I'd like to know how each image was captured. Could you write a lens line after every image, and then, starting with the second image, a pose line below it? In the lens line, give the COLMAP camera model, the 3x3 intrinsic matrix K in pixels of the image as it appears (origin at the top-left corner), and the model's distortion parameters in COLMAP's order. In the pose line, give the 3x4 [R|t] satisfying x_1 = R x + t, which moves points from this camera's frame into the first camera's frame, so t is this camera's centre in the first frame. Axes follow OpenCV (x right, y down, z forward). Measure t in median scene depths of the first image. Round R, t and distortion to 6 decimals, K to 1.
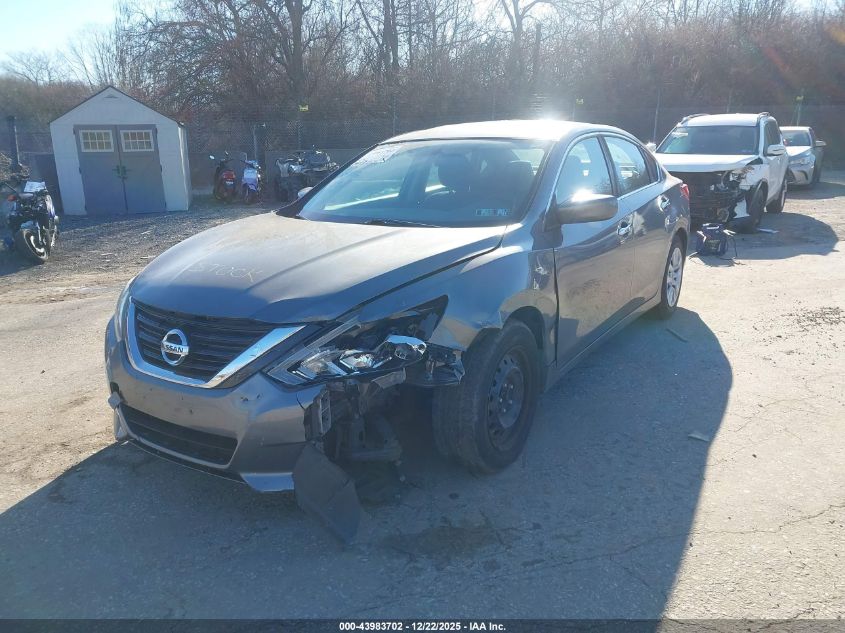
lens RADIAL K [[663.8, 0, 420.3], [0, 663.8, 299.8], [0, 0, 1]] dist [0.011371, -0.002946]
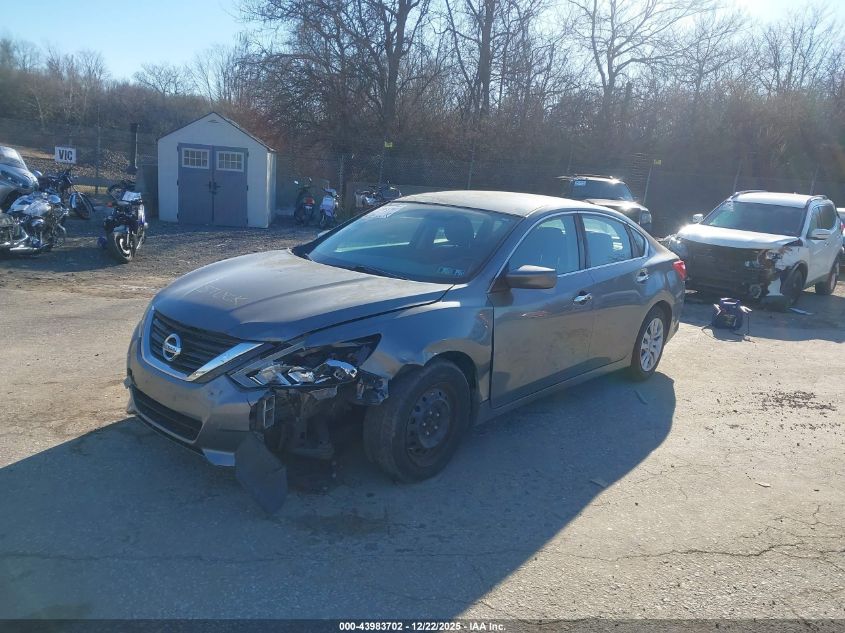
lens RADIAL K [[645.8, 0, 418.0], [0, 645.8, 299.9], [0, 0, 1]] dist [0.084235, -0.159206]
pose [[0.986087, 0.120641, -0.114364, 0.131492], [-0.126023, 0.991178, -0.041040, -0.016305], [0.108405, 0.054881, 0.992591, -0.126295]]
